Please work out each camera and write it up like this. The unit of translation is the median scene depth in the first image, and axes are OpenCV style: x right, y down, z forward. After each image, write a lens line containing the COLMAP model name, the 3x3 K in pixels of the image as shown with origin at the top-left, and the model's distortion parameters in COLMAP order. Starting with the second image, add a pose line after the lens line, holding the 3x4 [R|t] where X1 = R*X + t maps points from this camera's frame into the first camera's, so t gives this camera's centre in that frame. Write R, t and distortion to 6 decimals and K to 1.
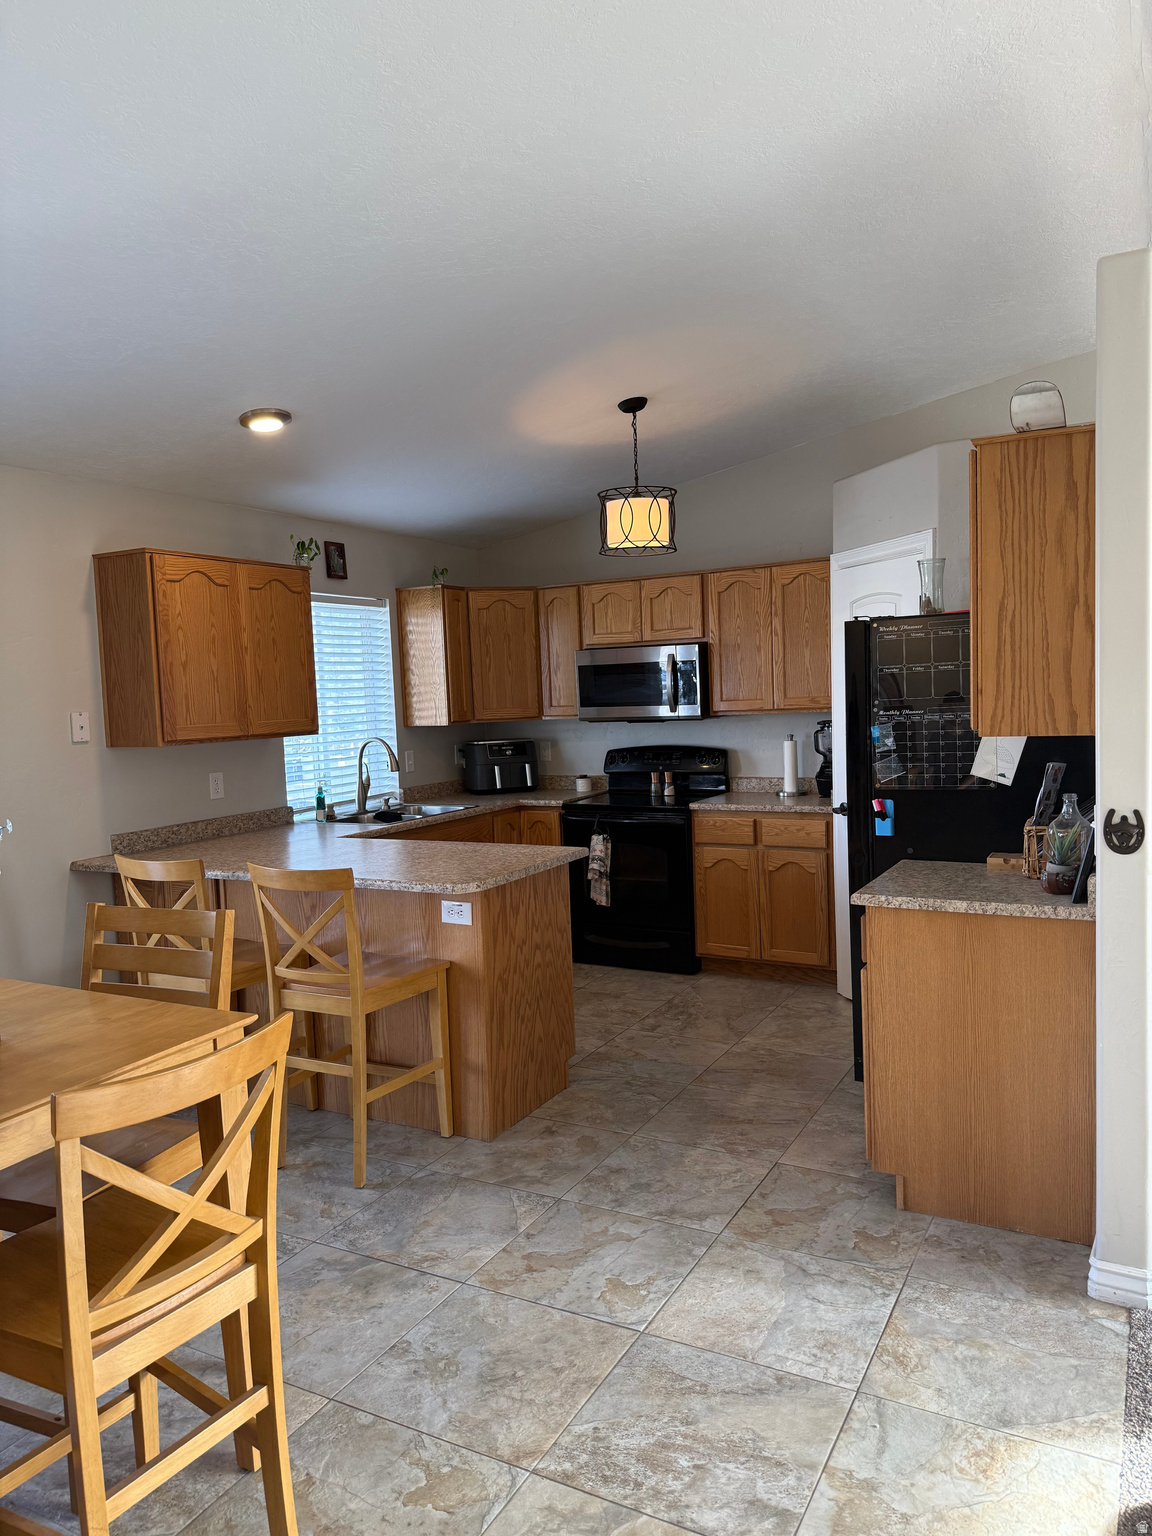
lens RADIAL K [[1076.7, 0, 582.6], [0, 1076.7, 775.7], [0, 0, 1]] dist [0.050100, -0.020301]
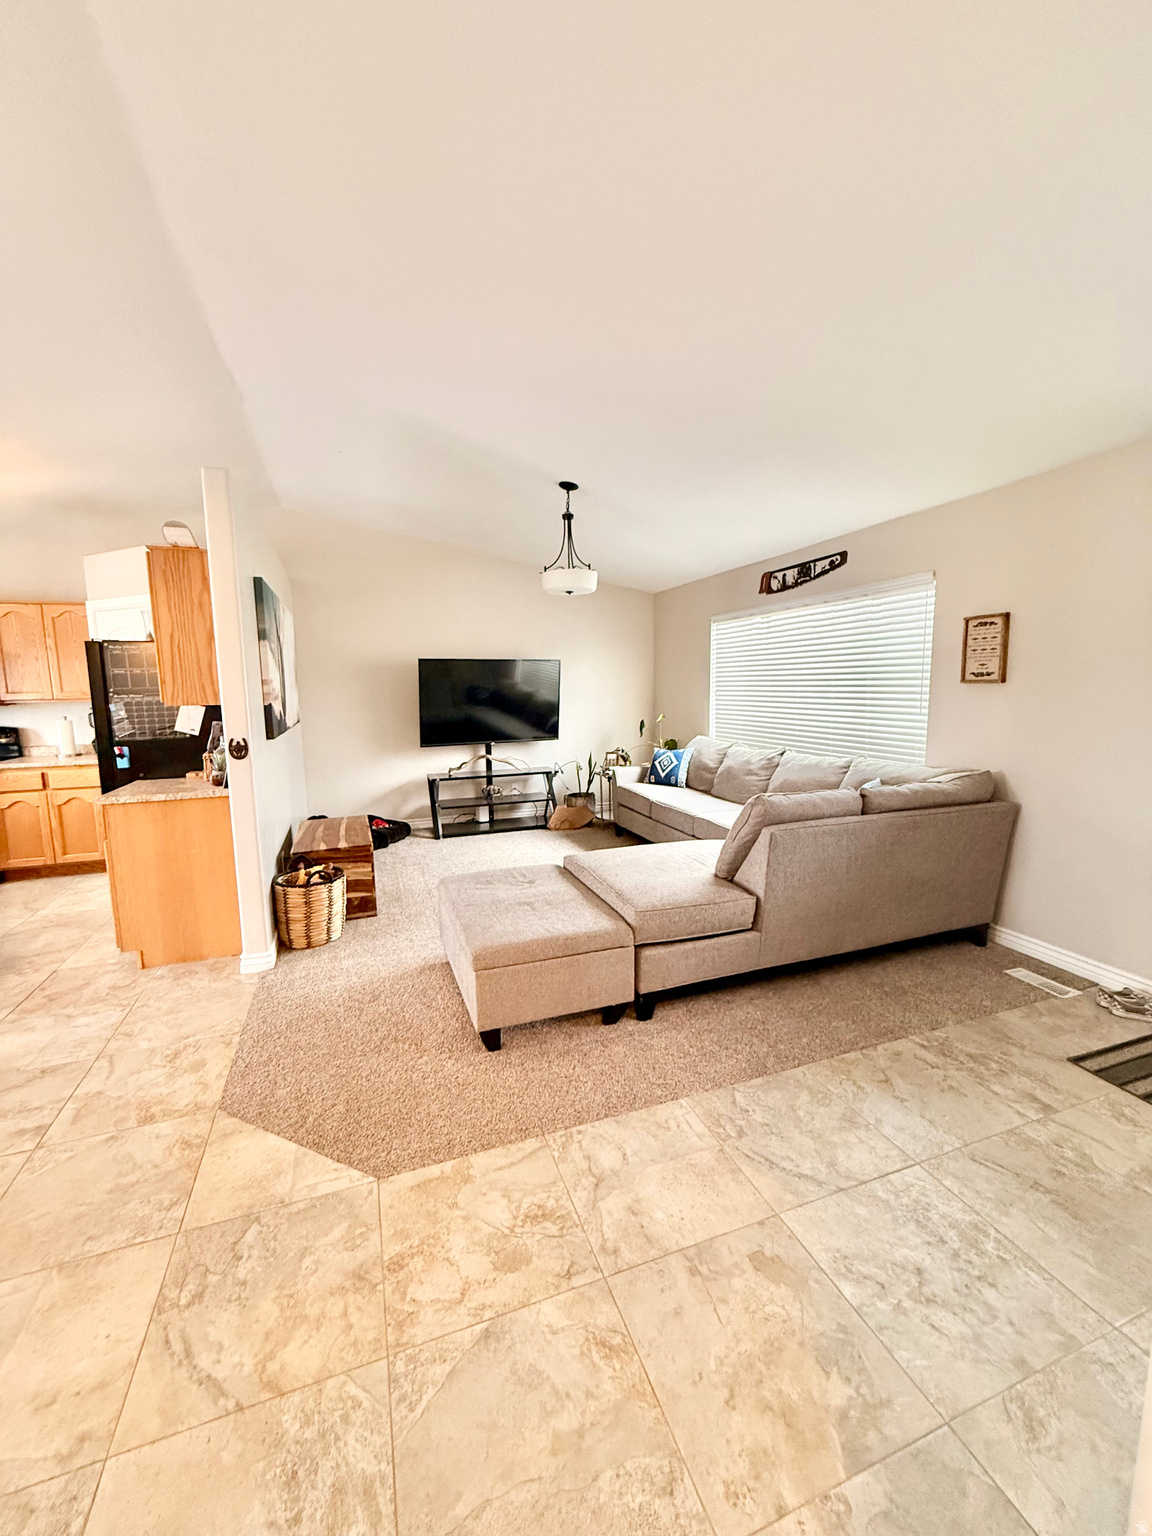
lens RADIAL K [[616.7, 0, 555.3], [0, 616.7, 763.3], [0, 0, 1]] dist [0.002084, 0.000355]
pose [[0.683603, -0.064624, 0.726987, 0.034197], [0.049213, 0.997887, 0.042430, 0.040081], [-0.728193, 0.006772, 0.685339, -0.174839]]
